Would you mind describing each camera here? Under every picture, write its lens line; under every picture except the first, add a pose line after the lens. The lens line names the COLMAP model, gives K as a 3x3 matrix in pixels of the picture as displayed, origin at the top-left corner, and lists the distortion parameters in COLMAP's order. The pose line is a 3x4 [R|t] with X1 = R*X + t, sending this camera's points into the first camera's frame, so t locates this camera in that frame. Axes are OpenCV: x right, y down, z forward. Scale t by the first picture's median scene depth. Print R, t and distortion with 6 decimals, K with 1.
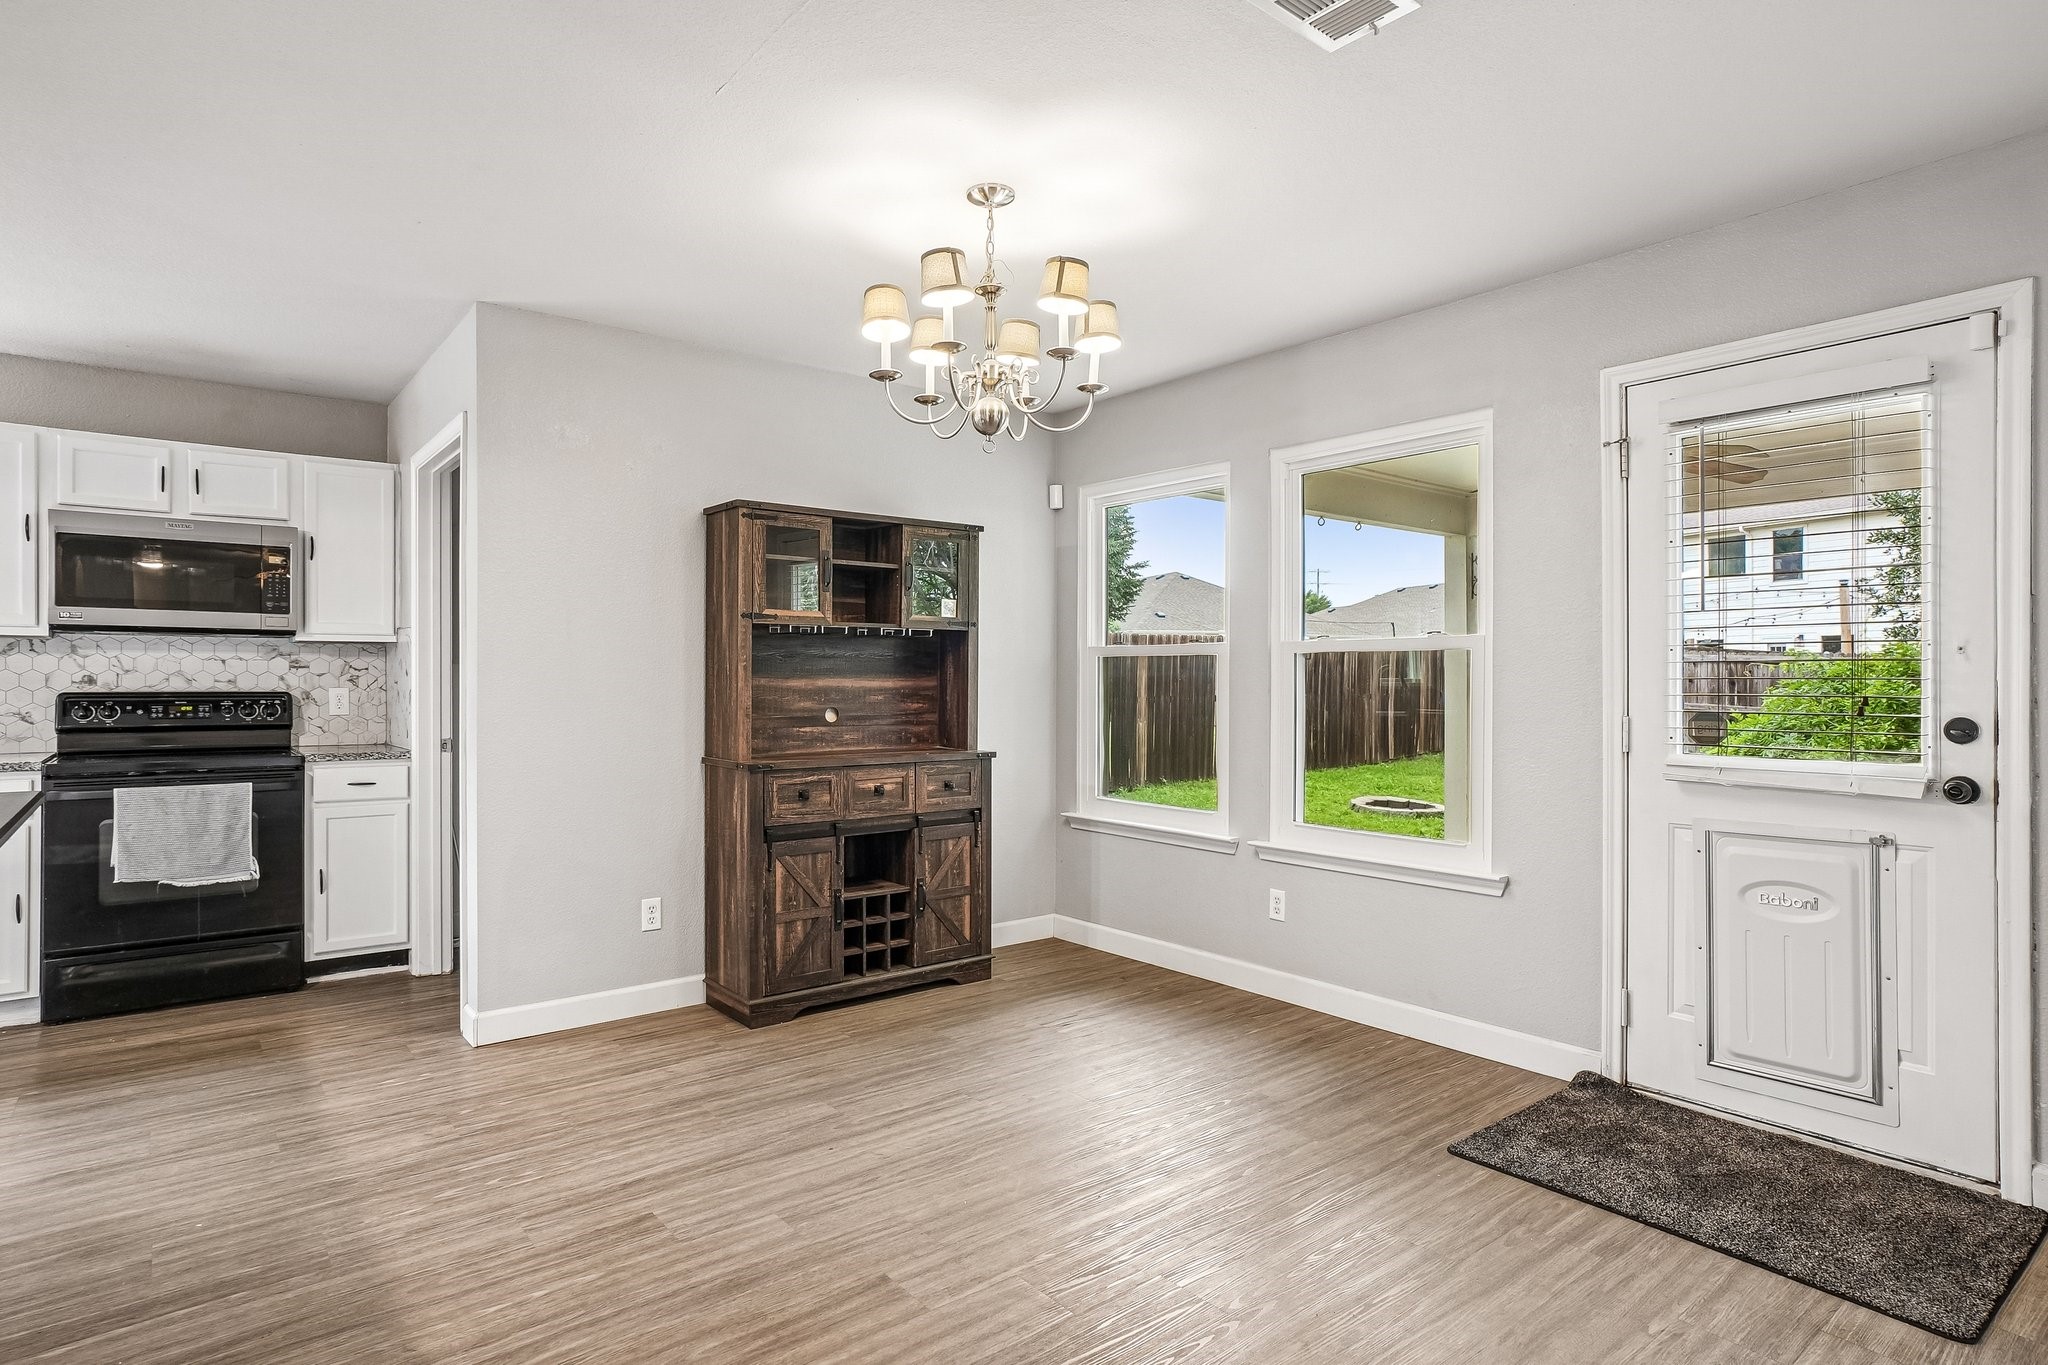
lens RADIAL K [[1081.4, 0, 1007.2], [0, 1081.4, 683.5], [0, 0, 1]] dist [-0.036420, 0.021432]
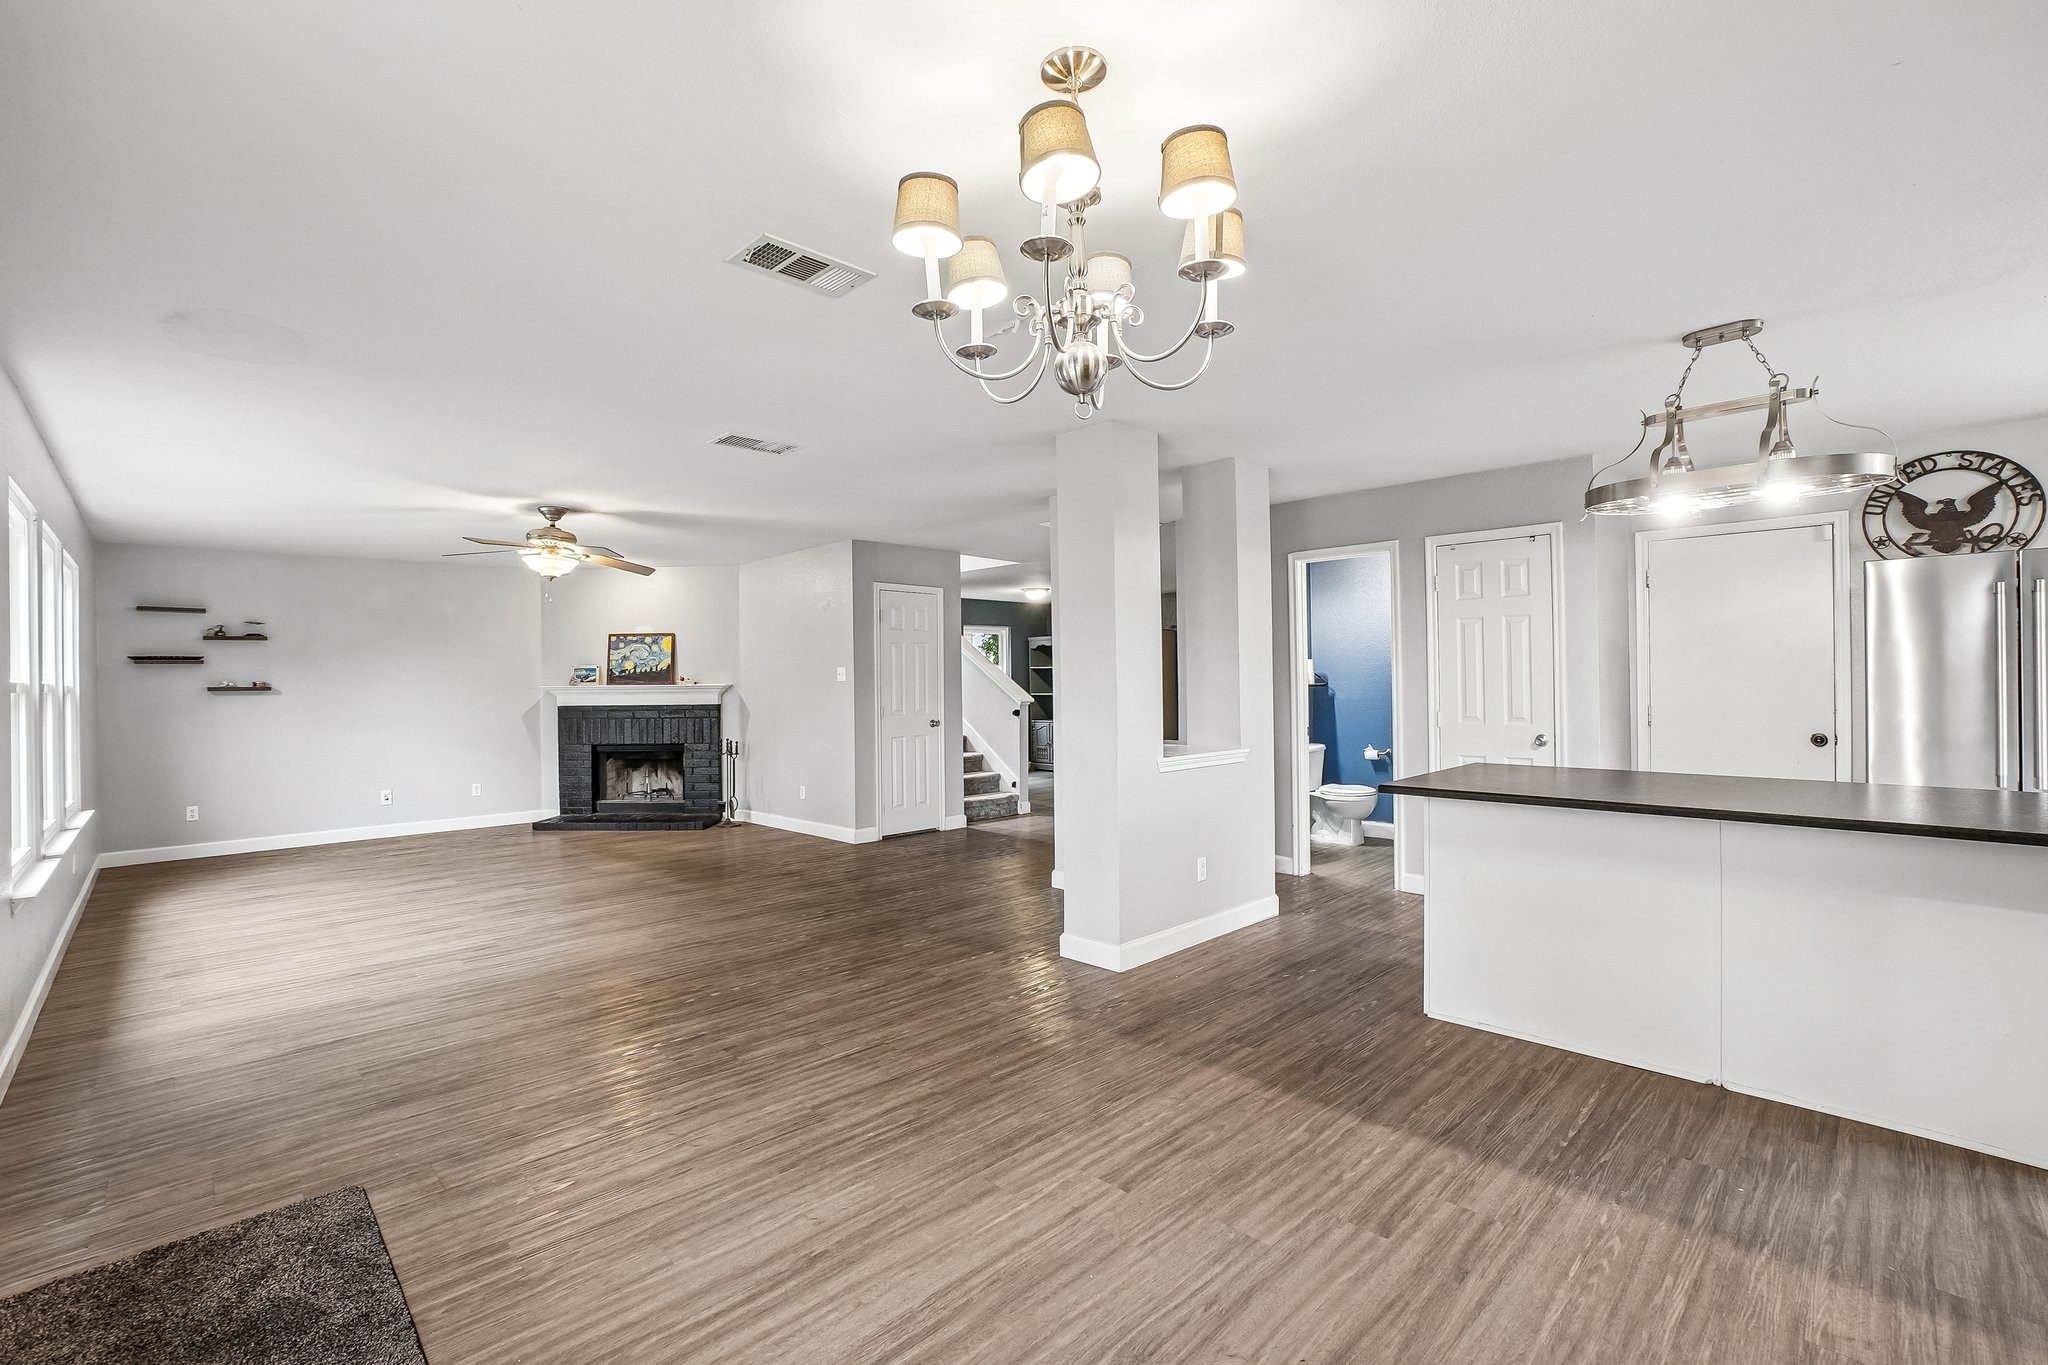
lens RADIAL K [[914.0, 0, 1005.4], [0, 914.0, 682.3], [0, 0, 1]] dist [-0.056504, 0.020388]
pose [[-0.995912, 0.013404, -0.089331, 0.060233], [0.013183, 0.999908, 0.003058, -0.027208], [0.089364, 0.001868, -0.995997, 1.079902]]
